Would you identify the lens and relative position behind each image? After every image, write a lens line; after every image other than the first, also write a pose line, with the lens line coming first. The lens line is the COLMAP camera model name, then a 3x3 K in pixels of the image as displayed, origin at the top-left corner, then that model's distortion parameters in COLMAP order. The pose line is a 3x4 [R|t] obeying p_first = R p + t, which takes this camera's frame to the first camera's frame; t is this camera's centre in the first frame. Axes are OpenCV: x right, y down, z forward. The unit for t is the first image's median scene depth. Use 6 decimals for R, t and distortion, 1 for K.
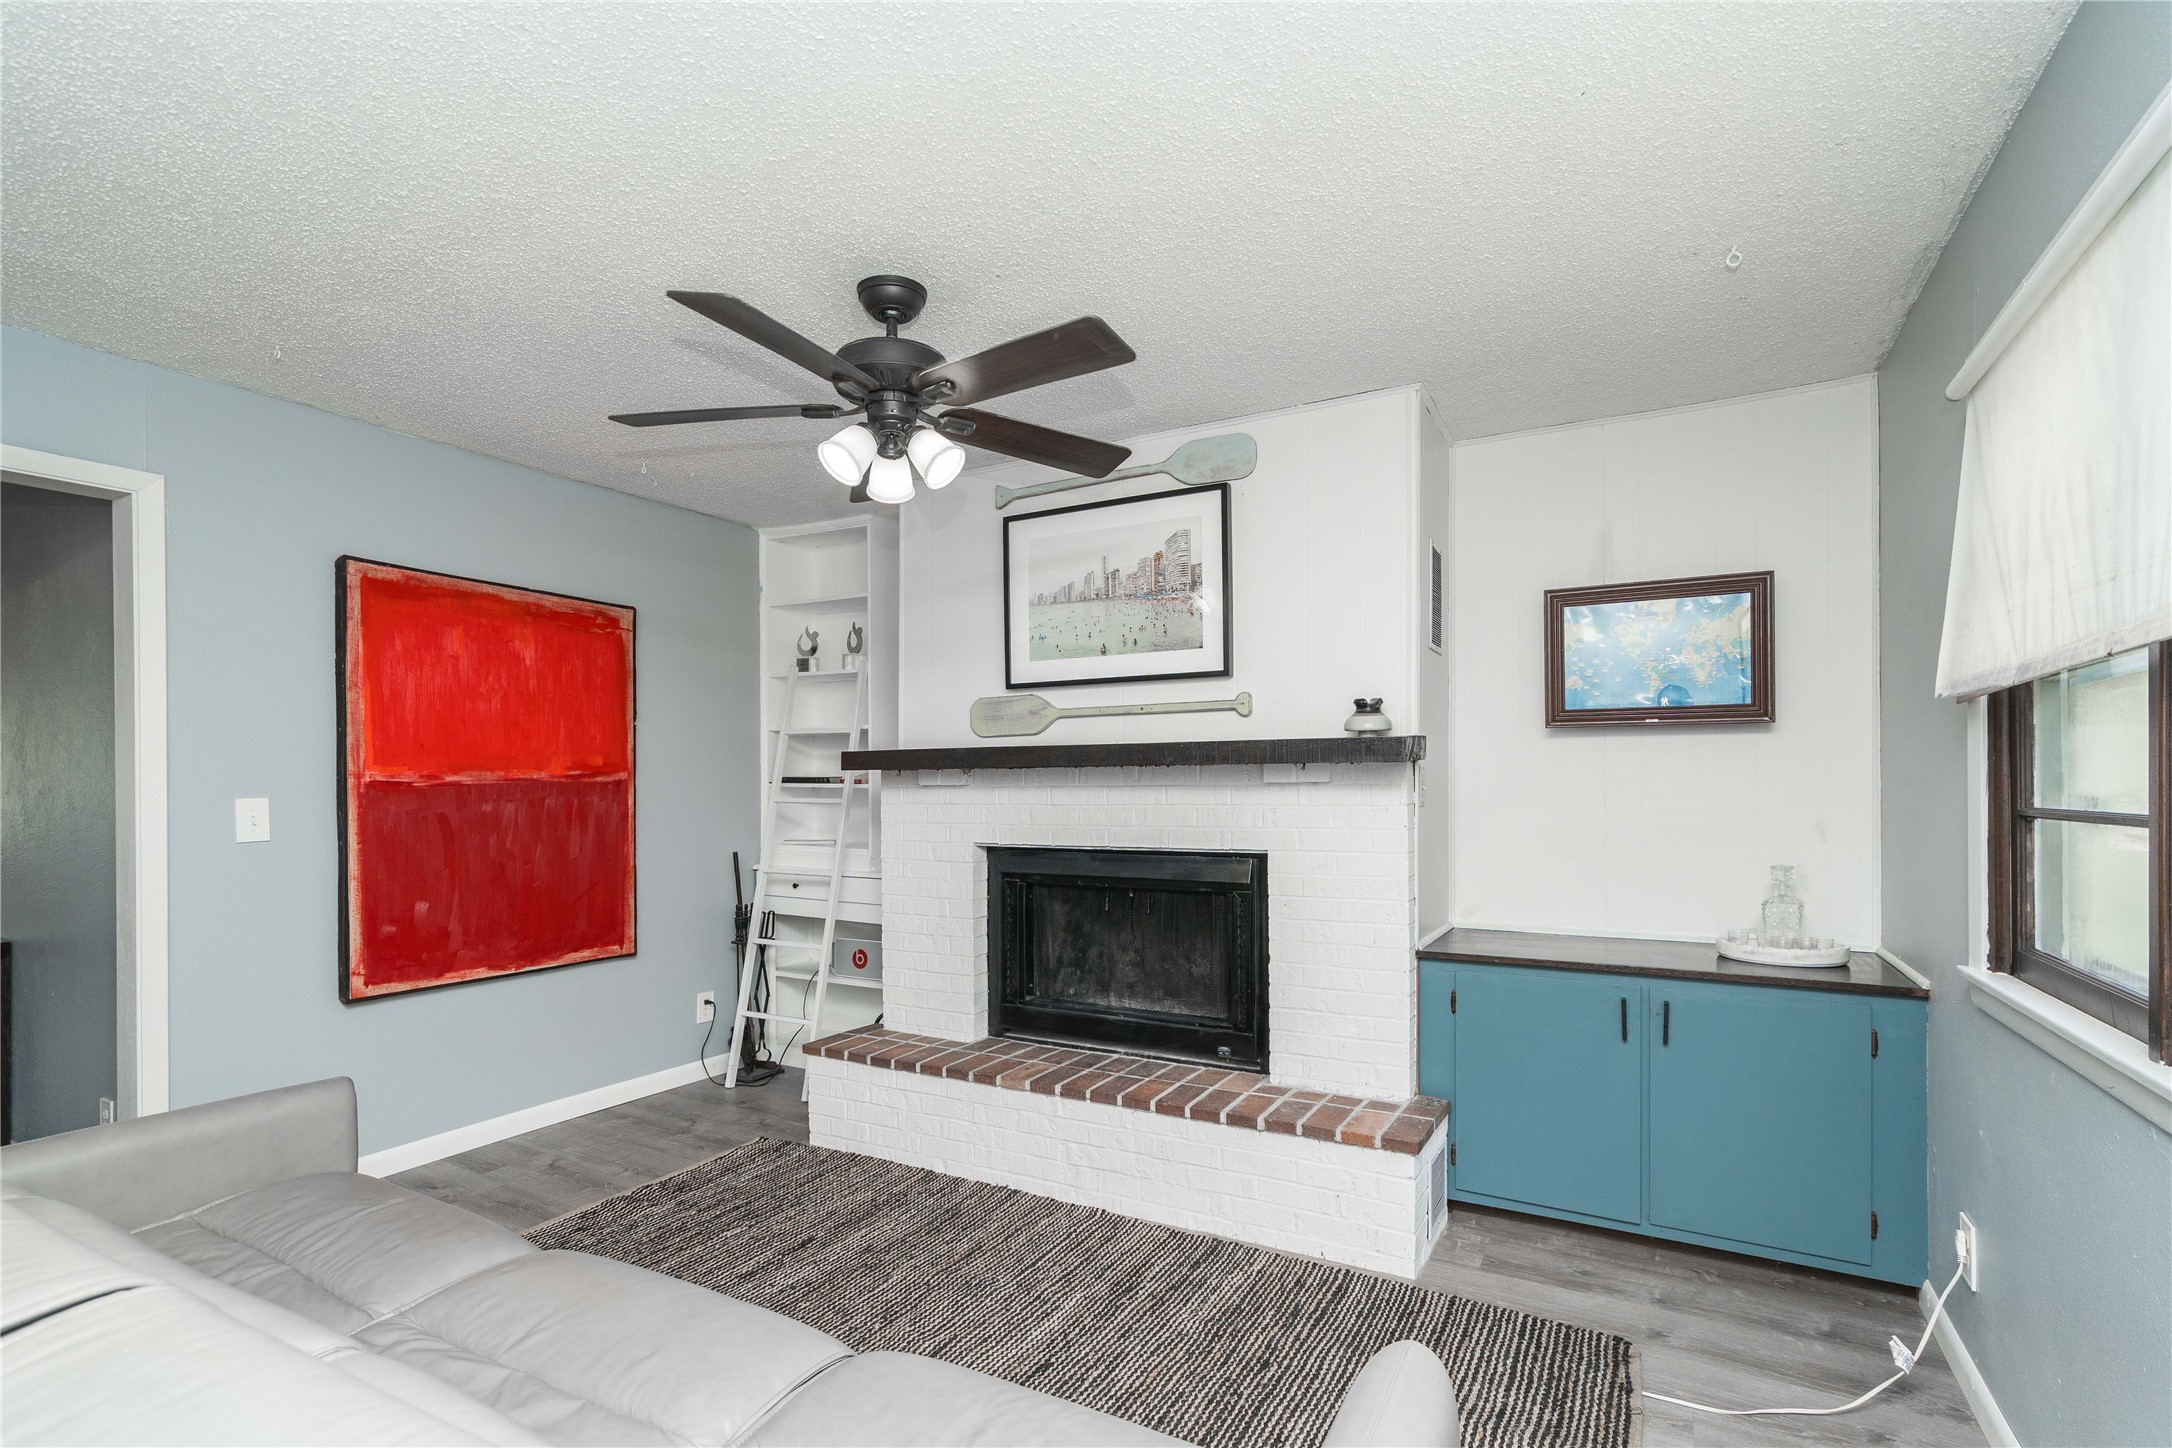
lens RADIAL K [[1049.3, 0, 1080.1], [0, 1049.3, 782.0], [0, 0, 1]] dist [0.030813, -0.000066]
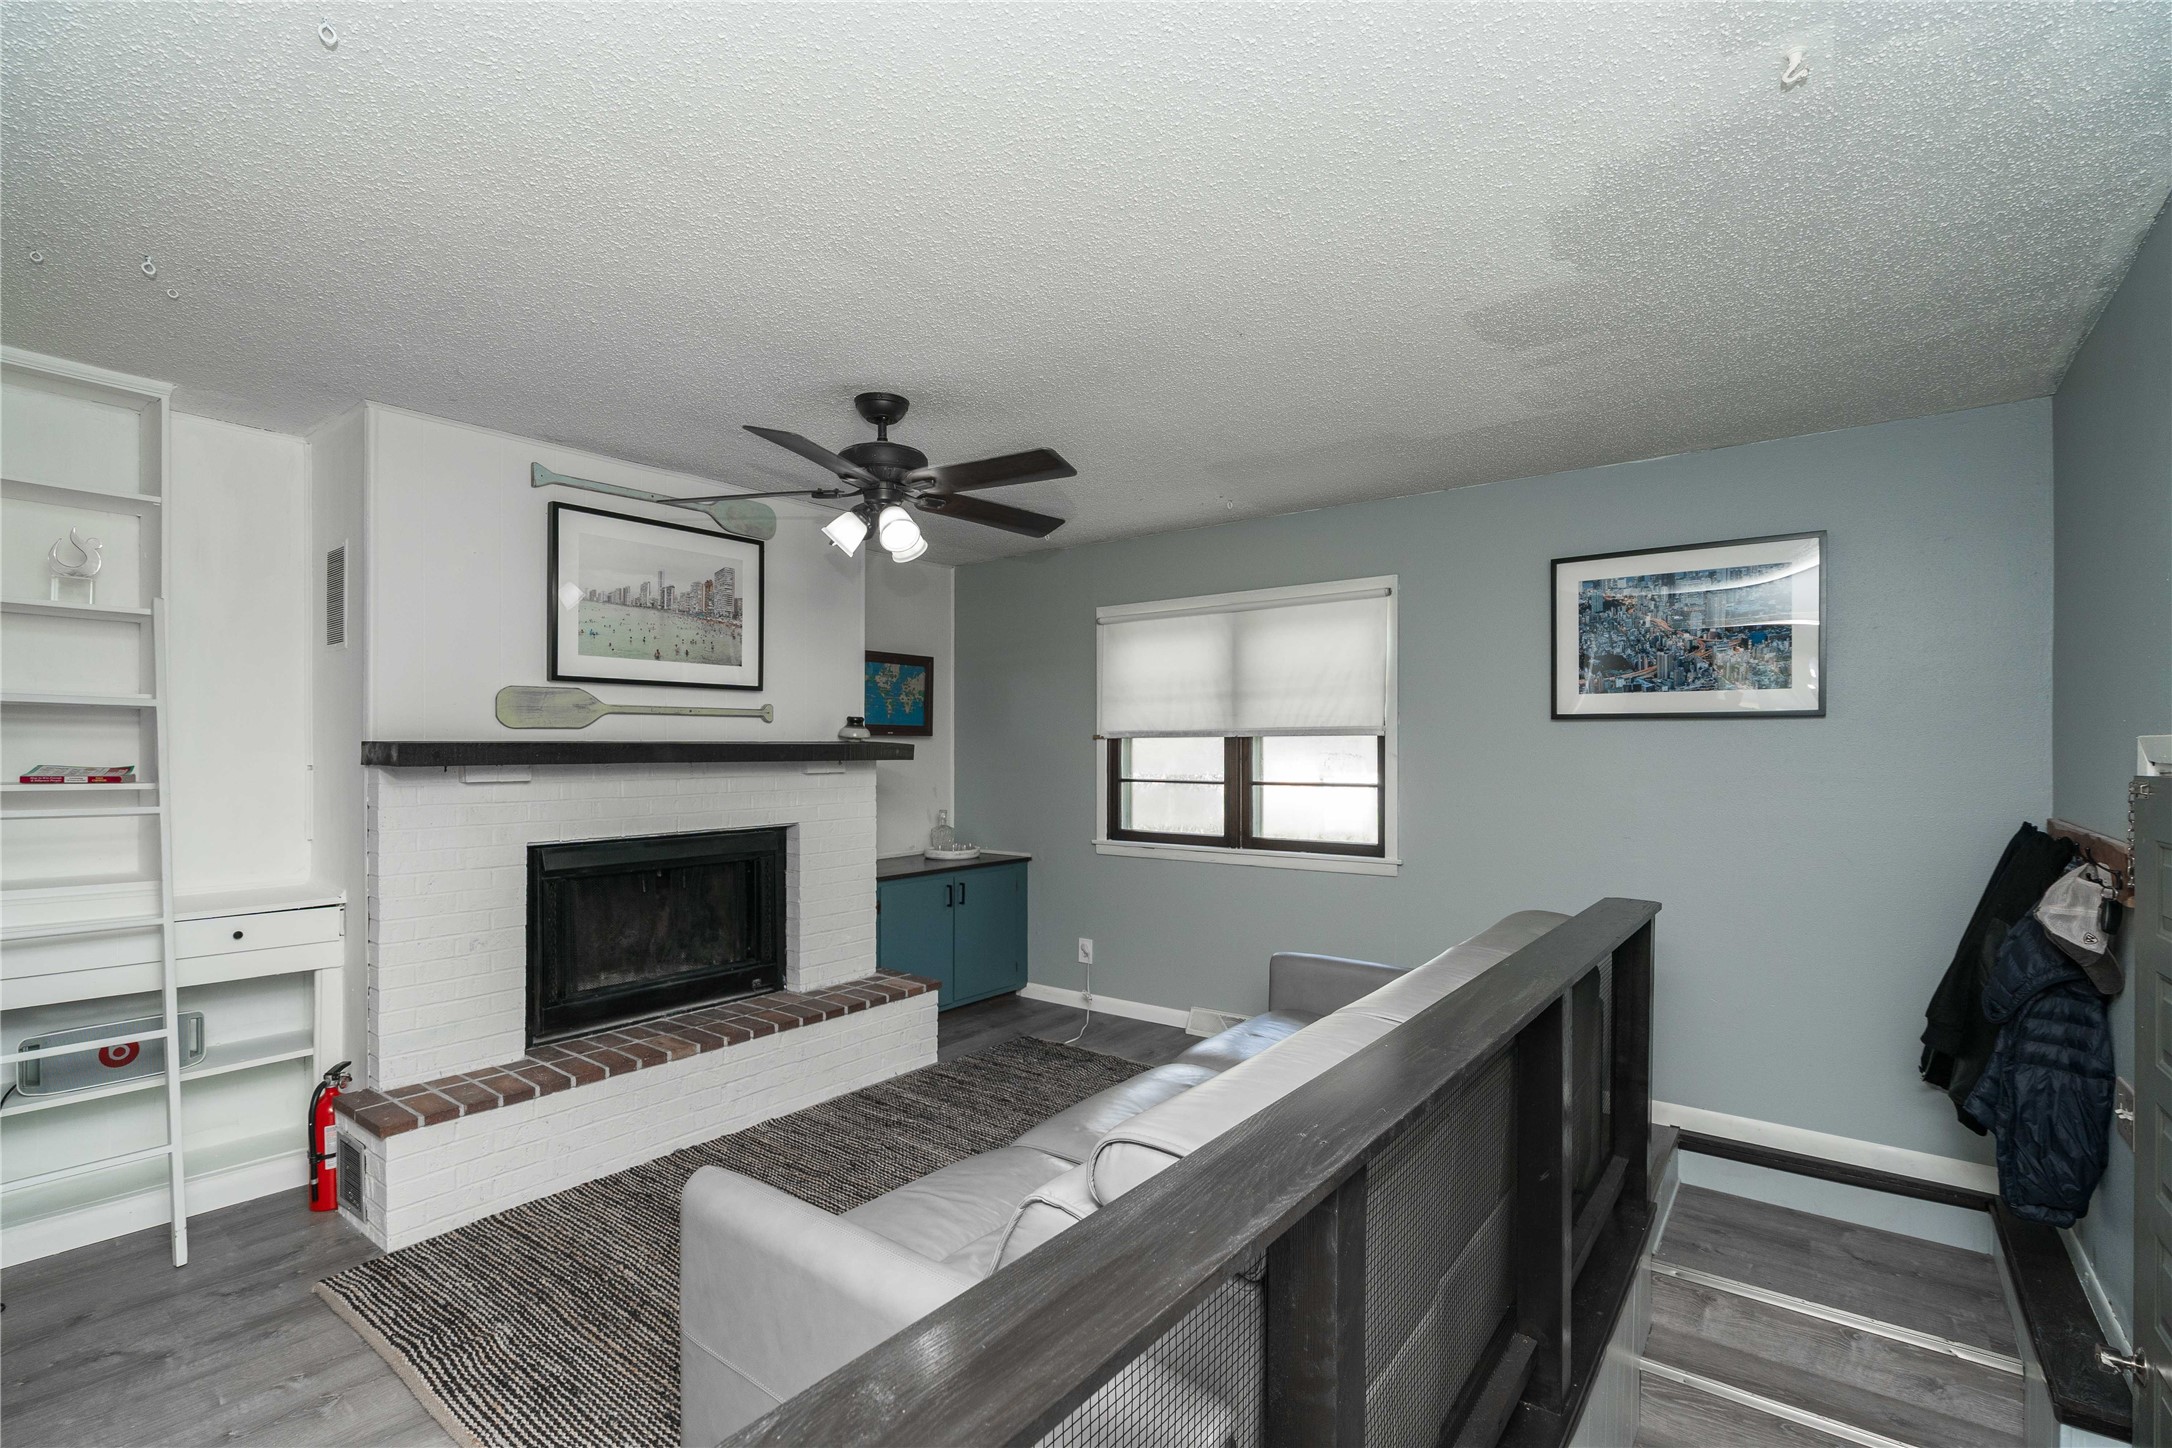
lens RADIAL K [[995.9, 0, 1055.3], [0, 995.9, 743.3], [0, 0, 1]] dist [0.000079, 0.012061]
pose [[0.157789, 0.005779, 0.987456, -0.977753], [-0.004617, 0.999976, -0.005114, -0.030668], [-0.987462, -0.003752, 0.157811, 0.434504]]
